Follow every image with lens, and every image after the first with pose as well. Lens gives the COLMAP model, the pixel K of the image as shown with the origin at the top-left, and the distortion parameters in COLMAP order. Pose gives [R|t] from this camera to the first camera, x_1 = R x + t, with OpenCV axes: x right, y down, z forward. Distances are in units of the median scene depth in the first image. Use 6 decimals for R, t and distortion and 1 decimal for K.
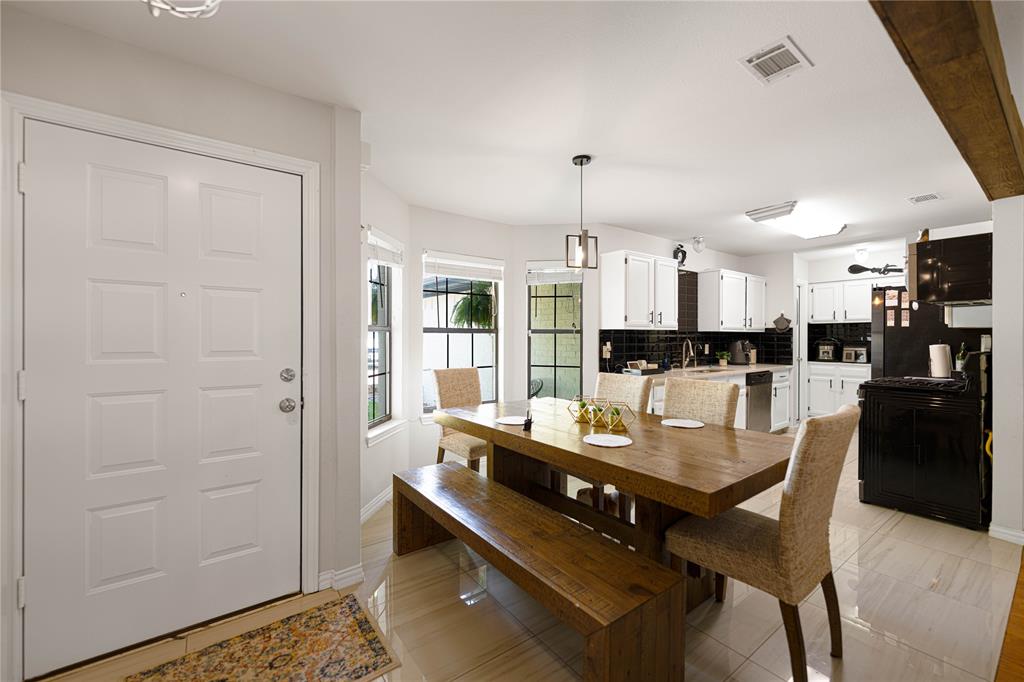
lens RADIAL K [[417.8, 0, 512.4], [0, 417.8, 336.9], [0, 0, 1]] dist [-0.001088, 0.000088]
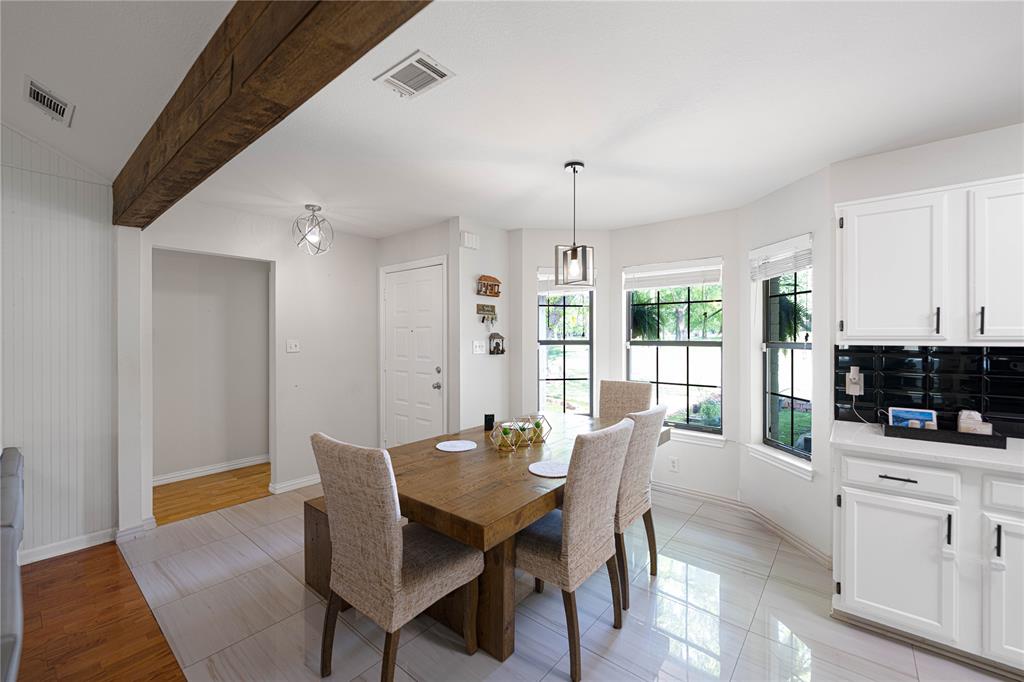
lens RADIAL K [[417.8, 0, 512.4], [0, 417.8, 336.9], [0, 0, 1]] dist [-0.001088, 0.000088]
pose [[0.241720, -0.001086, -0.970345, 0.665665], [-0.000170, 0.999999, -0.001162, -0.027408], [0.970346, 0.000446, 0.241720, 0.412450]]
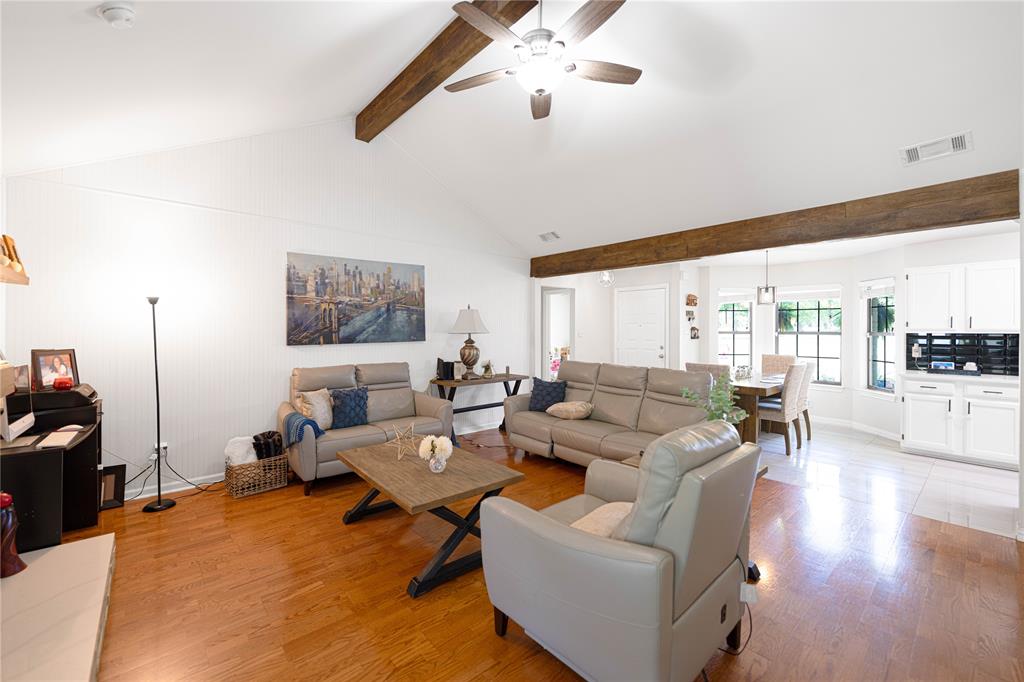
lens RADIAL K [[423.9, 0, 505.8], [0, 423.9, 328.5], [0, 0, 1]] dist [-0.000109, 0.000035]
pose [[0.071197, -0.002674, -0.997459, 1.342662], [-0.003081, 0.999991, -0.002901, -0.023505], [0.997458, 0.003280, 0.071188, -0.245574]]
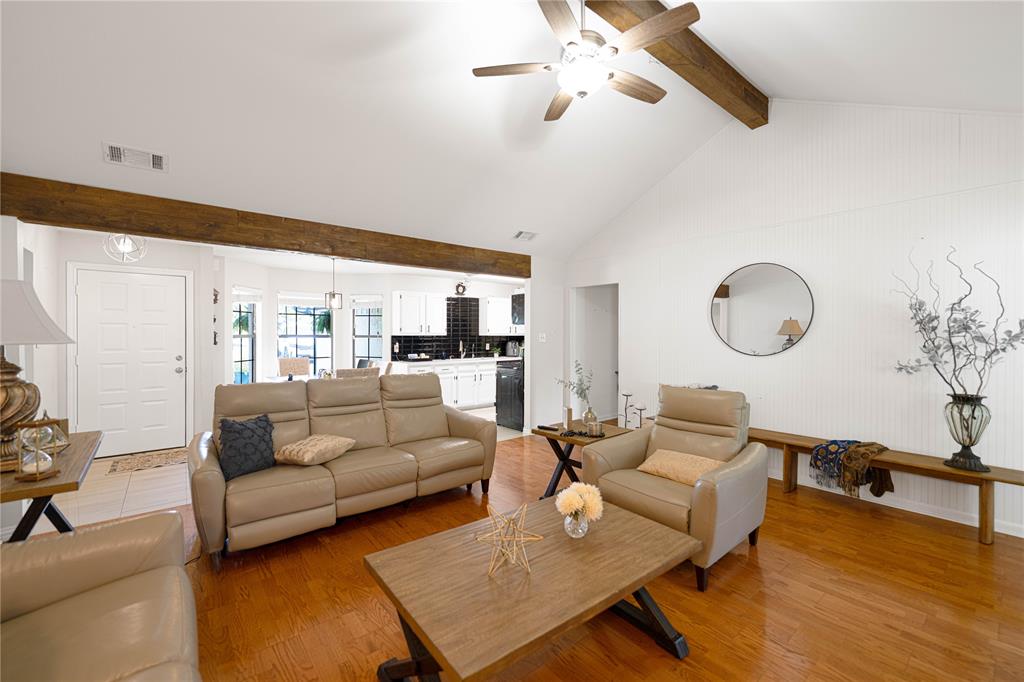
lens RADIAL K [[417.8, 0, 512.4], [0, 417.8, 336.9], [0, 0, 1]] dist [-0.001088, 0.000088]
pose [[0.998977, 0.001358, 0.045202, 0.624819], [-0.001749, 0.999961, 0.008621, -0.027293], [-0.045189, -0.008692, 0.998941, -0.736390]]
